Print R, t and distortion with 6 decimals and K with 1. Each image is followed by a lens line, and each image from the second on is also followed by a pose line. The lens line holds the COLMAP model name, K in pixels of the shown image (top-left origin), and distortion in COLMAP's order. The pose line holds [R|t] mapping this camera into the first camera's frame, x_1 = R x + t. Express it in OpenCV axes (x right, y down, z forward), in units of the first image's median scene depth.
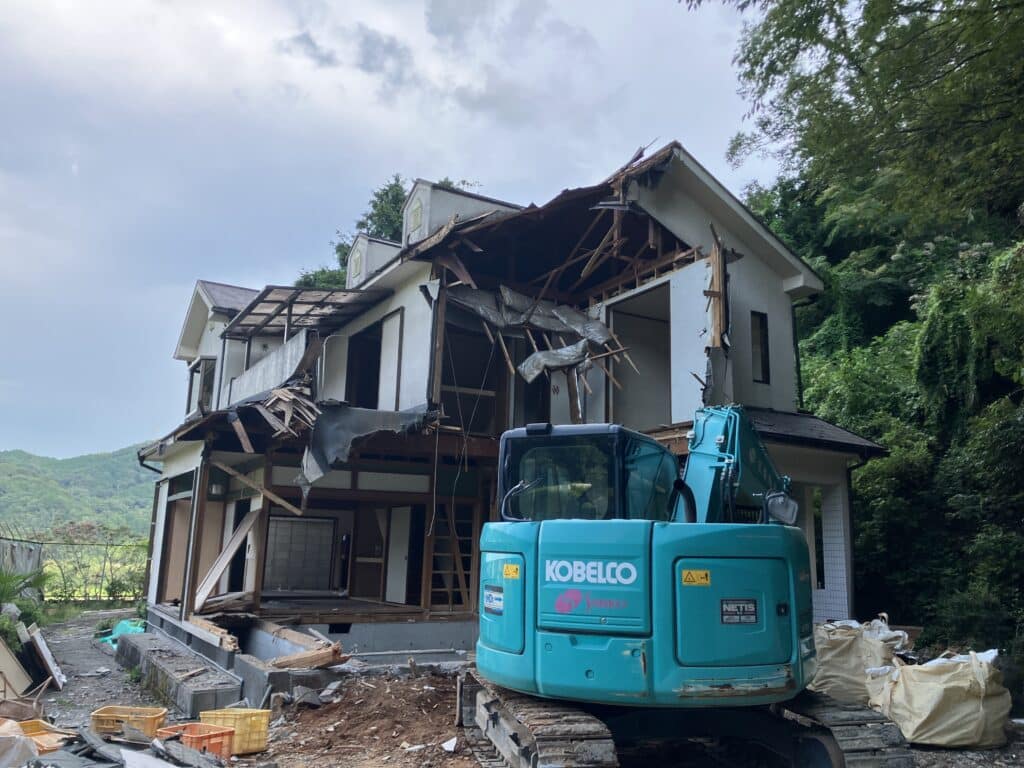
lens RADIAL K [[913.5, 0, 512.0], [0, 913.5, 384.0], [0, 0, 1]] dist [0.003606, 0.001306]
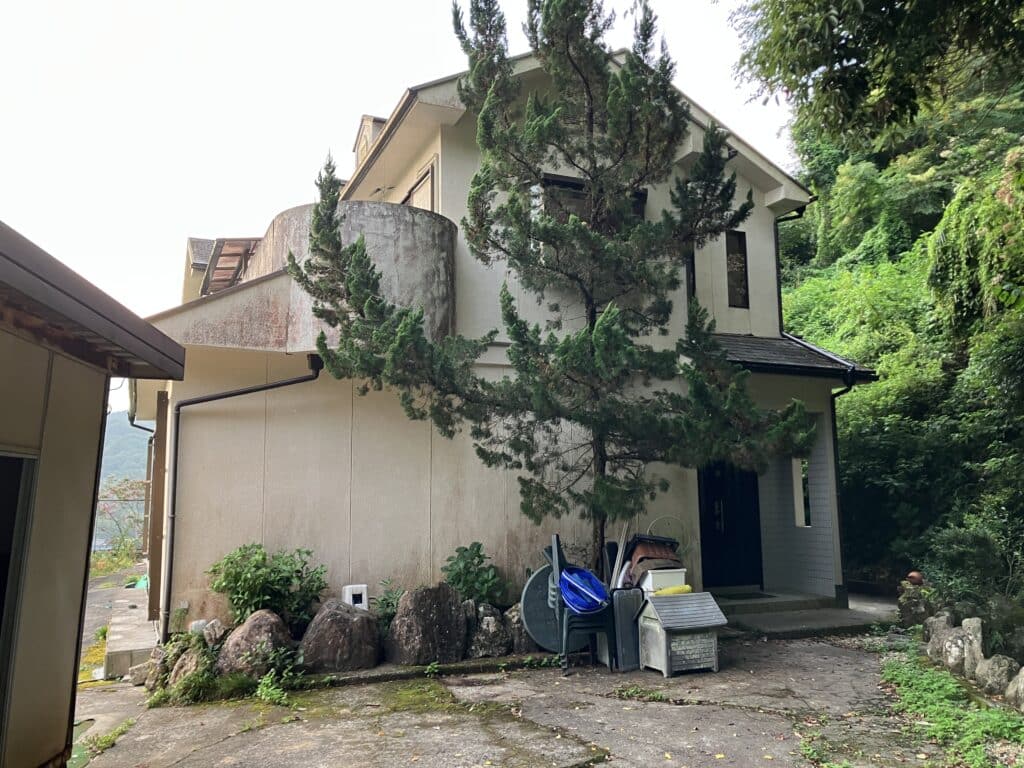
lens RADIAL K [[913.5, 0, 512.0], [0, 913.5, 384.0], [0, 0, 1]] dist [0.003606, 0.001306]
pose [[0.991866, -0.050692, -0.116755, 0.143731], [0.058532, 0.996184, 0.064734, 0.002367], [0.113028, -0.071042, 0.991049, 0.049226]]
